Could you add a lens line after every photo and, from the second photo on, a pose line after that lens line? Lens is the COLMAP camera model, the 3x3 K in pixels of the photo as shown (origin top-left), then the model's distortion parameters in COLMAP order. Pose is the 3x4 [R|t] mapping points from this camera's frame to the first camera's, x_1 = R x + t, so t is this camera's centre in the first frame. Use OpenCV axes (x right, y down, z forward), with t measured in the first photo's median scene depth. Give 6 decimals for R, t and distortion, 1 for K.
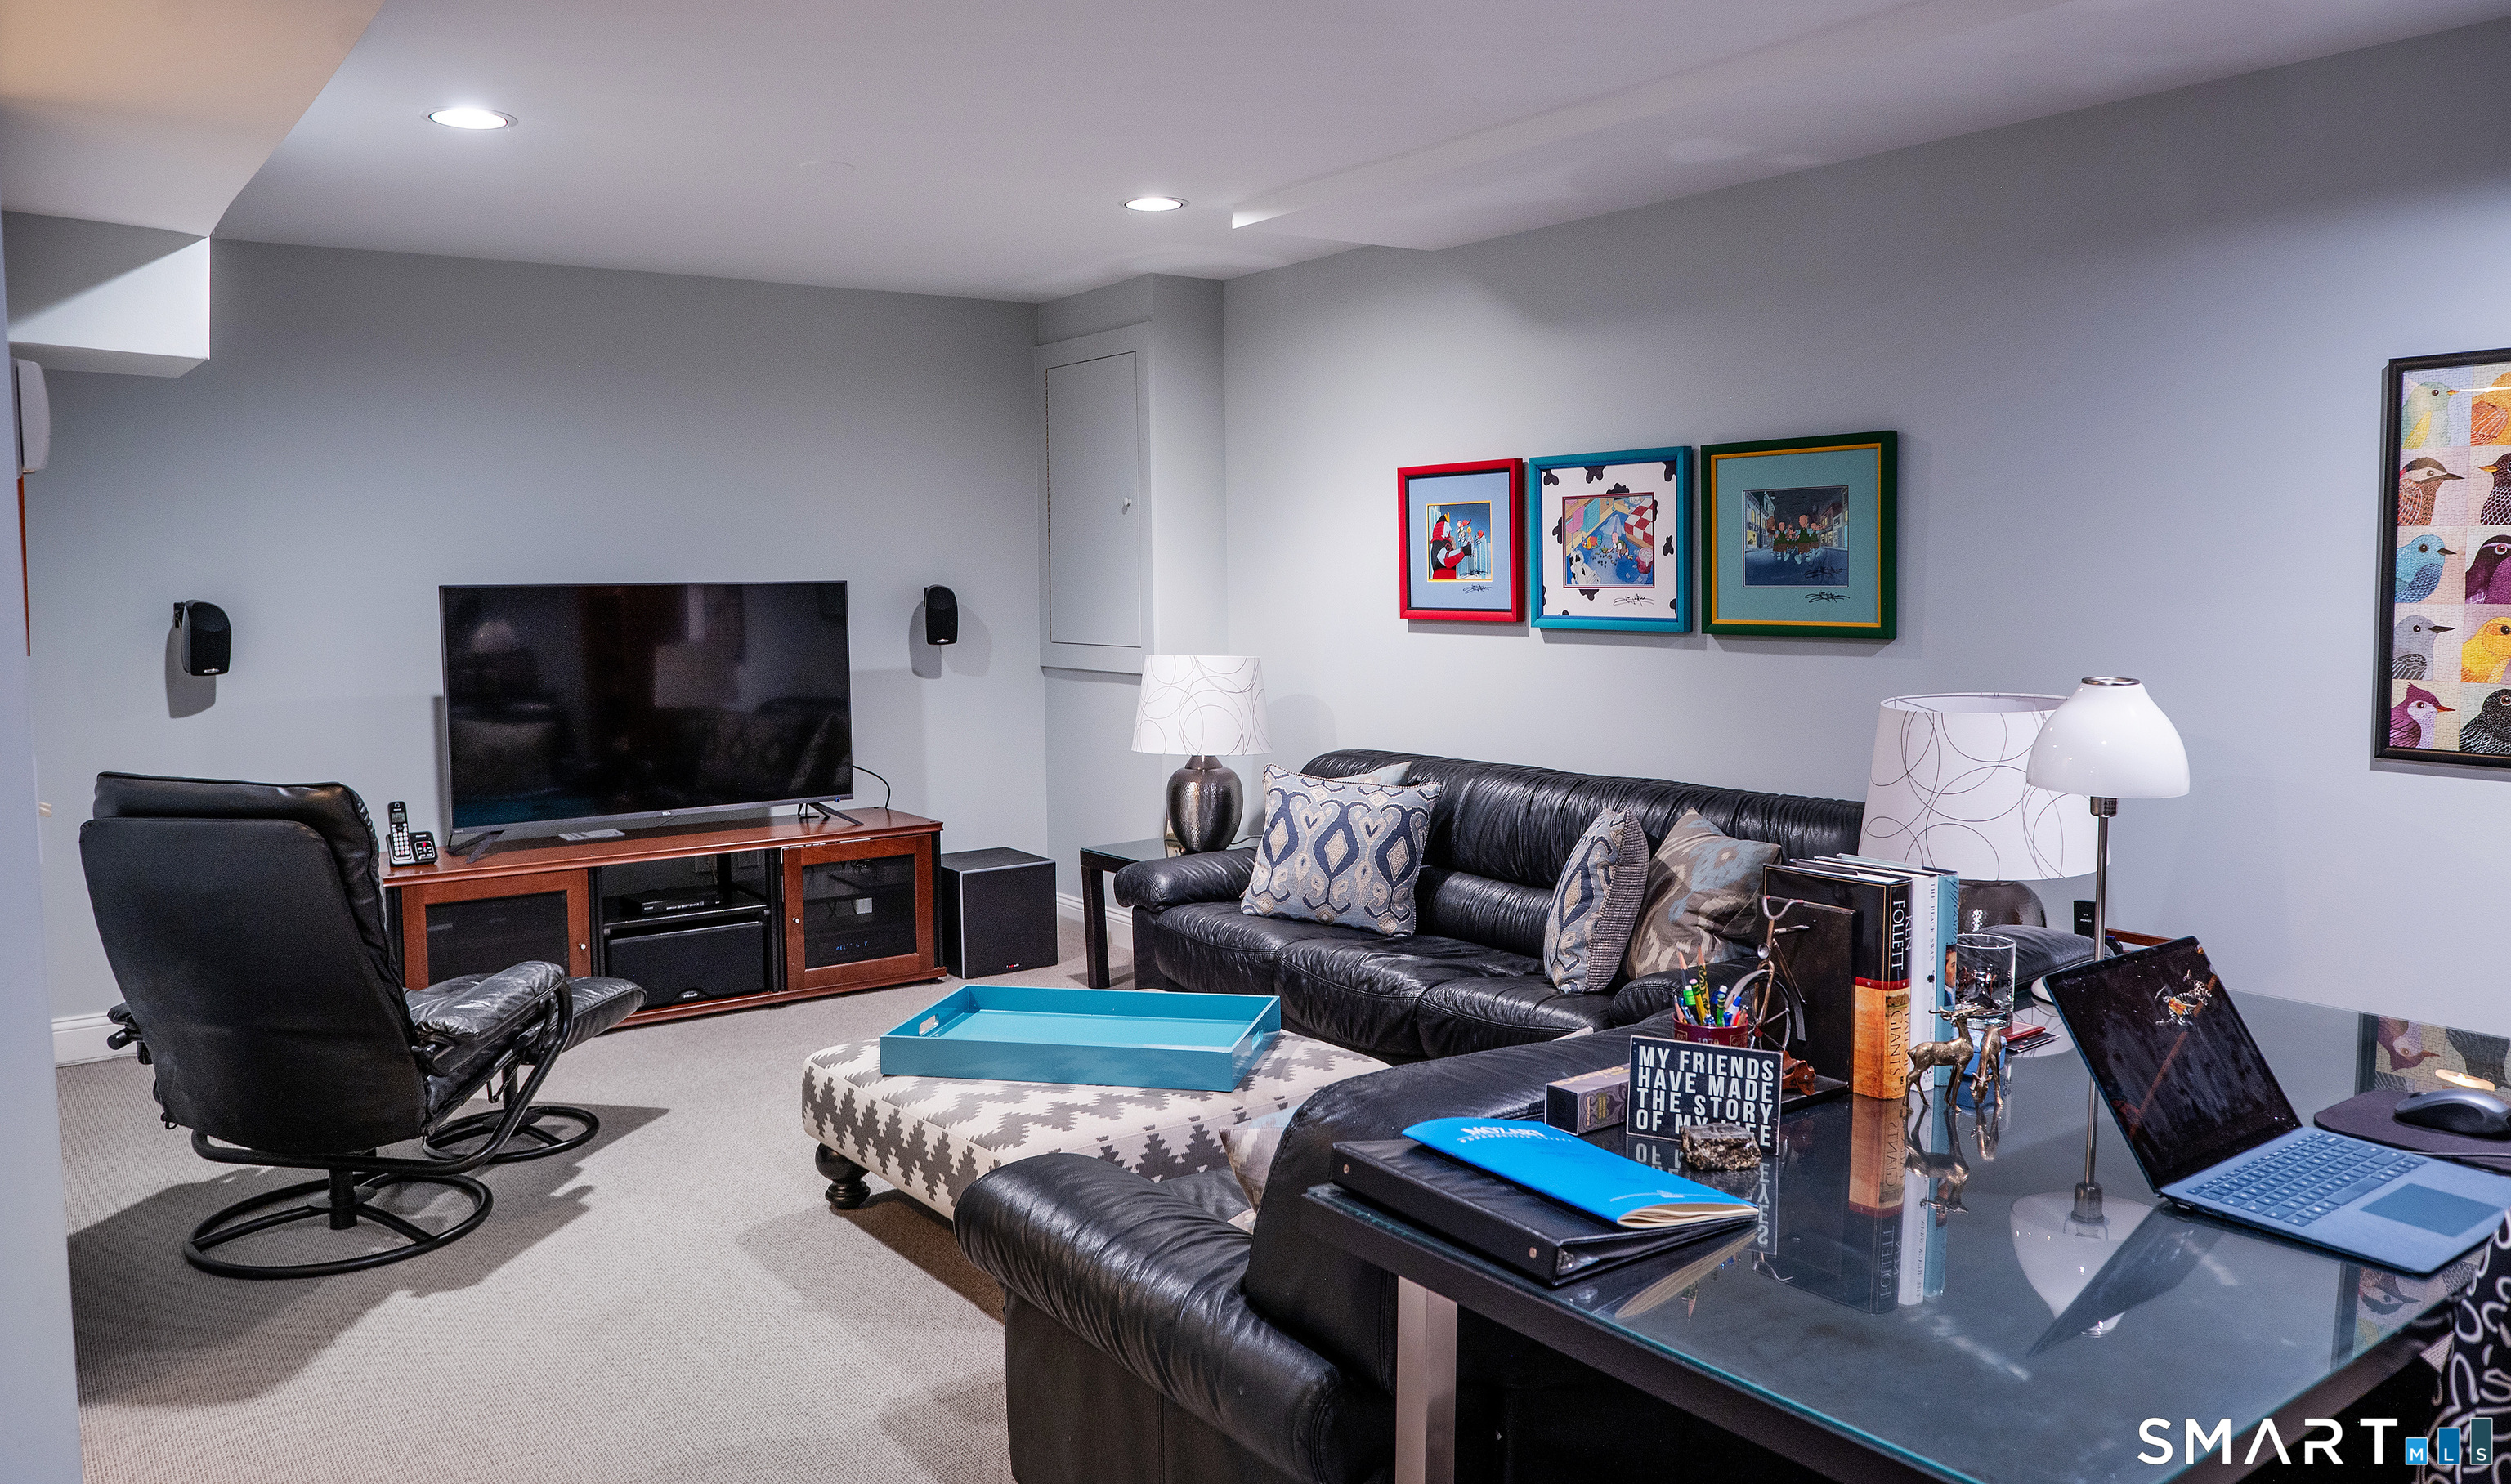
lens RADIAL K [[1750.2, 0, 1255.9], [0, 1750.2, 729.9], [0, 0, 1]] dist [-0.002967, -0.001312]
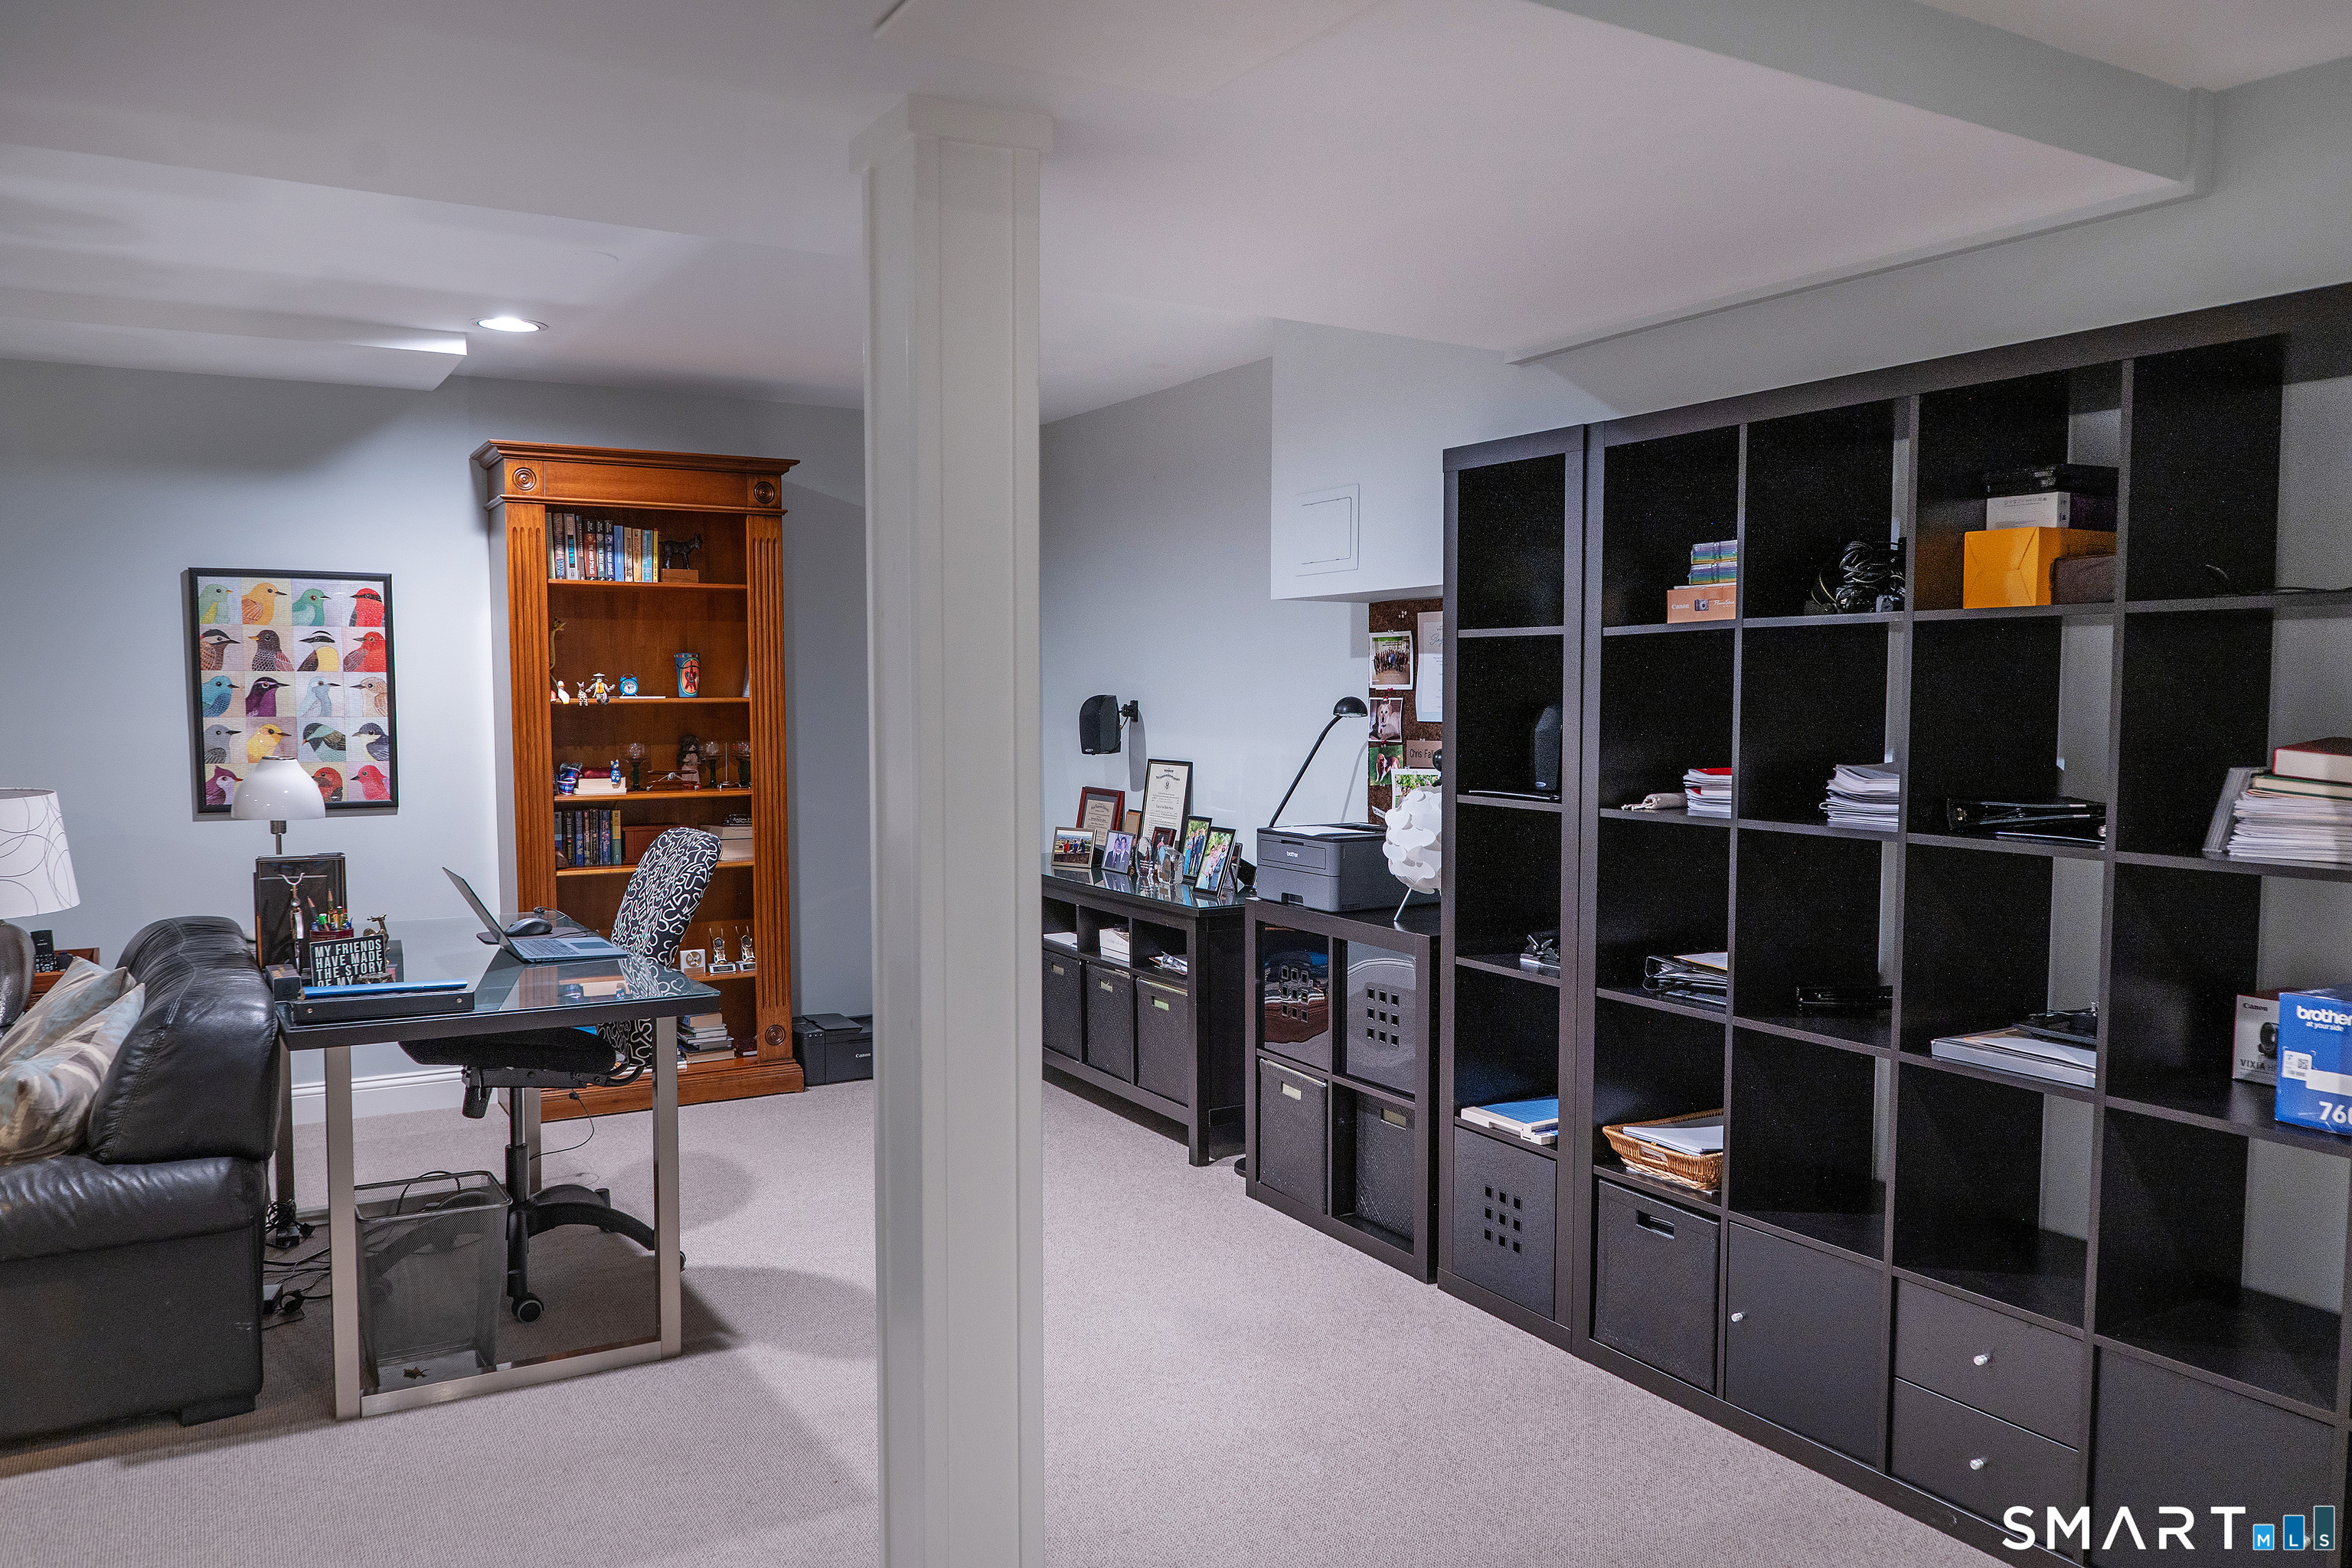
lens RADIAL K [[1667.7, 0, 1174.4], [0, 1667.7, 789.1], [0, 0, 1]] dist [-0.001307, -0.000288]
pose [[0.109835, -0.050526, 0.992665, -0.803408], [0.092189, 0.994920, 0.040441, 0.014725], [-0.989665, 0.087071, 0.113935, -0.066663]]
